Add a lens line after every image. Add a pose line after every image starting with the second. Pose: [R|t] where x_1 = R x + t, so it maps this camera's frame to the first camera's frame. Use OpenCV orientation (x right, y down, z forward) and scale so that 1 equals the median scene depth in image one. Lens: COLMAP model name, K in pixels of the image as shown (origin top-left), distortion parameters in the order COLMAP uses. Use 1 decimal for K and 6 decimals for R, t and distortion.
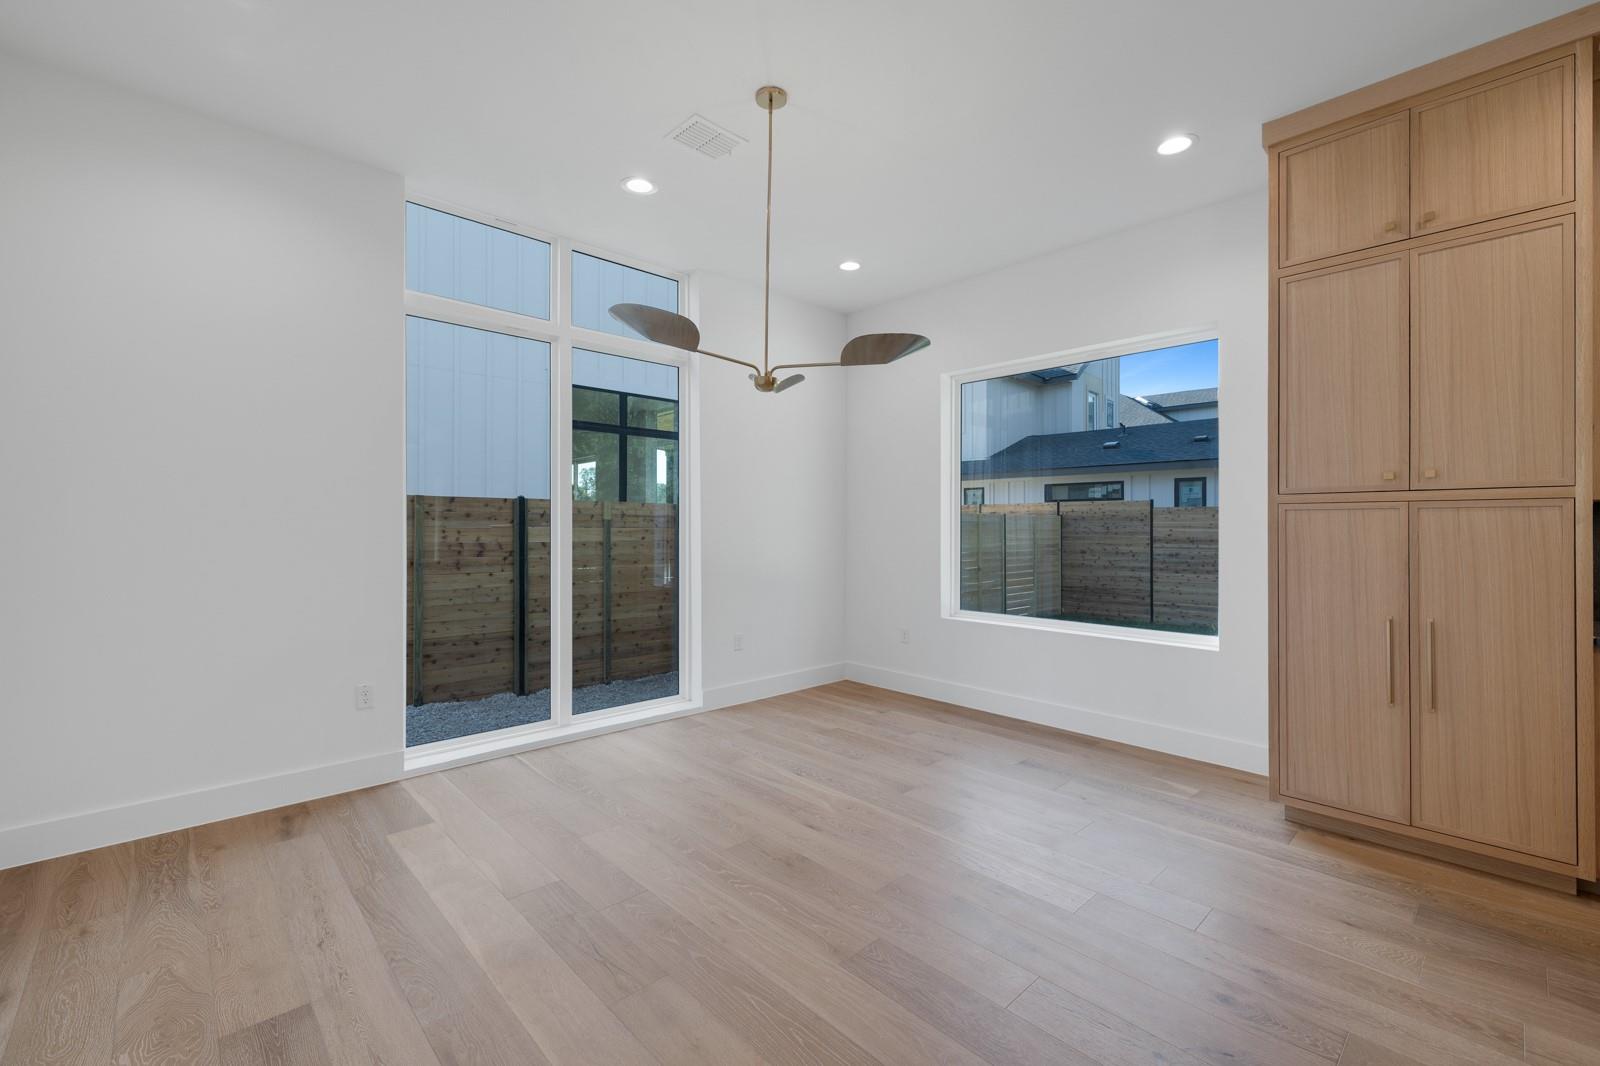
lens RADIAL K [[688.0, 0, 795.6], [0, 688.0, 525.0], [0, 0, 1]] dist [0.001783, -0.000272]
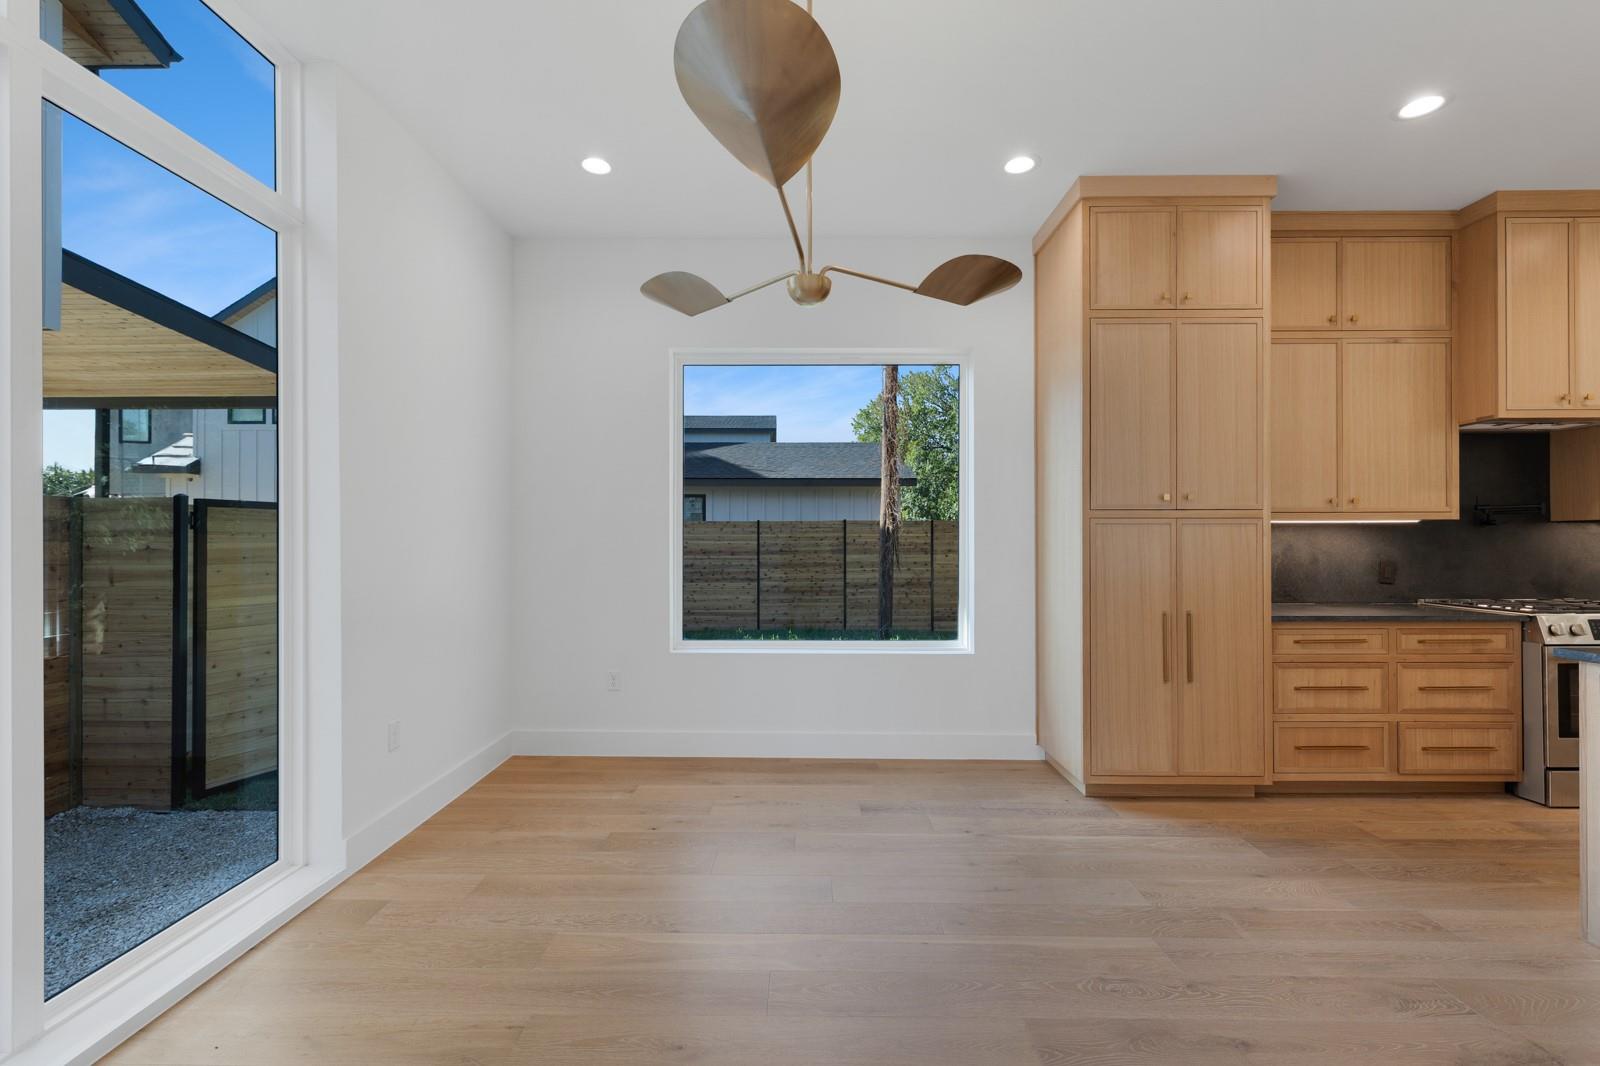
lens RADIAL K [[688.0, 0, 801.6], [0, 688.0, 540.3], [0, 0, 1]] dist [0.001783, -0.000272]
pose [[0.689126, -0.001211, 0.724641, -0.350085], [-0.001529, 0.999994, 0.003125, 0.001826], [-0.724640, -0.003261, 0.689120, 0.451337]]
